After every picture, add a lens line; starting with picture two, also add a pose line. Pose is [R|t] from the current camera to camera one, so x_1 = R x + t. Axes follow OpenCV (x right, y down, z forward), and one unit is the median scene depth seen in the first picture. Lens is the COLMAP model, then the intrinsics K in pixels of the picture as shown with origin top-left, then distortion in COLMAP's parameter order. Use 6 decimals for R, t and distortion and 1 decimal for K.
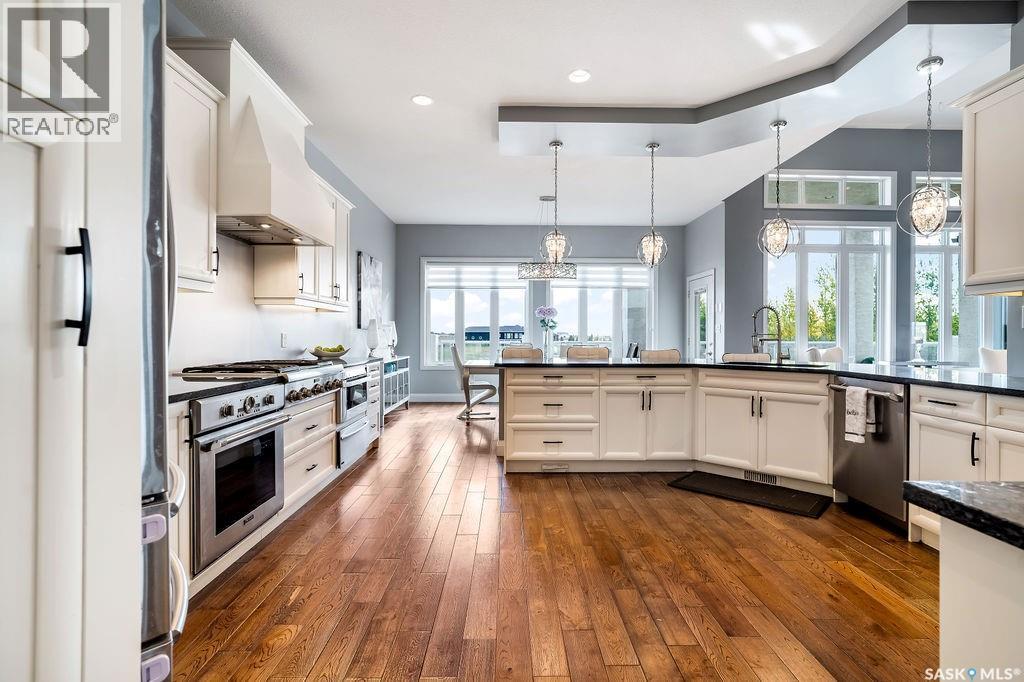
lens RADIAL K [[482.8, 0, 514.3], [0, 482.8, 334.3], [0, 0, 1]] dist [-0.008984, 0.000658]
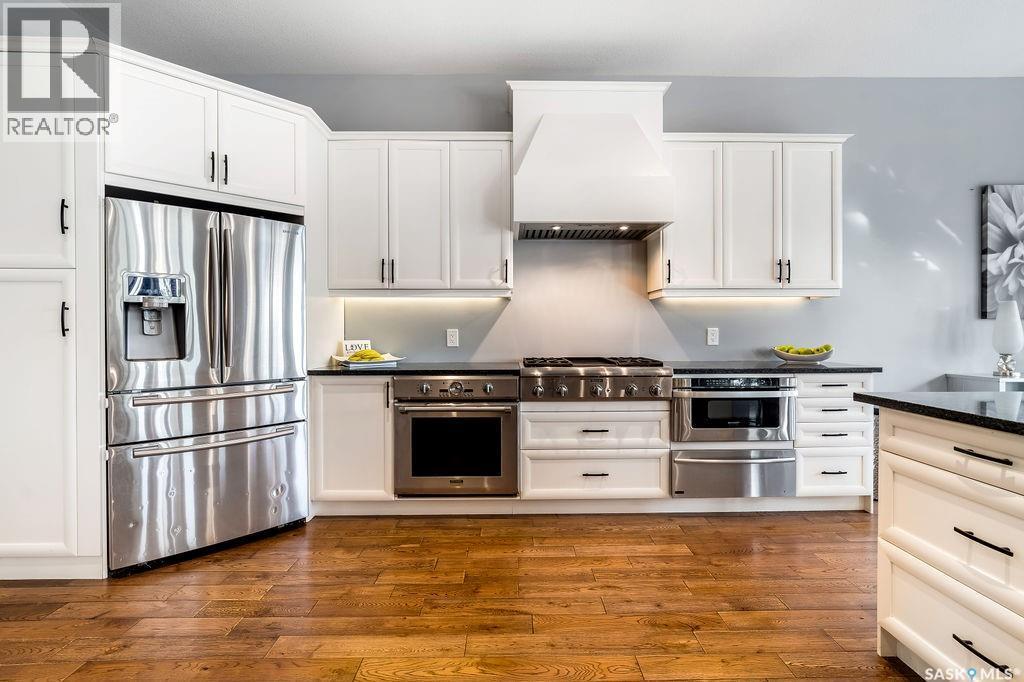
lens RADIAL K [[482.8, 0, 514.3], [0, 482.8, 334.3], [0, 0, 1]] dist [-0.008984, 0.000658]
pose [[0.003976, 0.005511, -0.999977, 0.439424], [0.007300, 0.999958, 0.005540, 0.000371], [0.999965, -0.007322, 0.003936, 0.733453]]
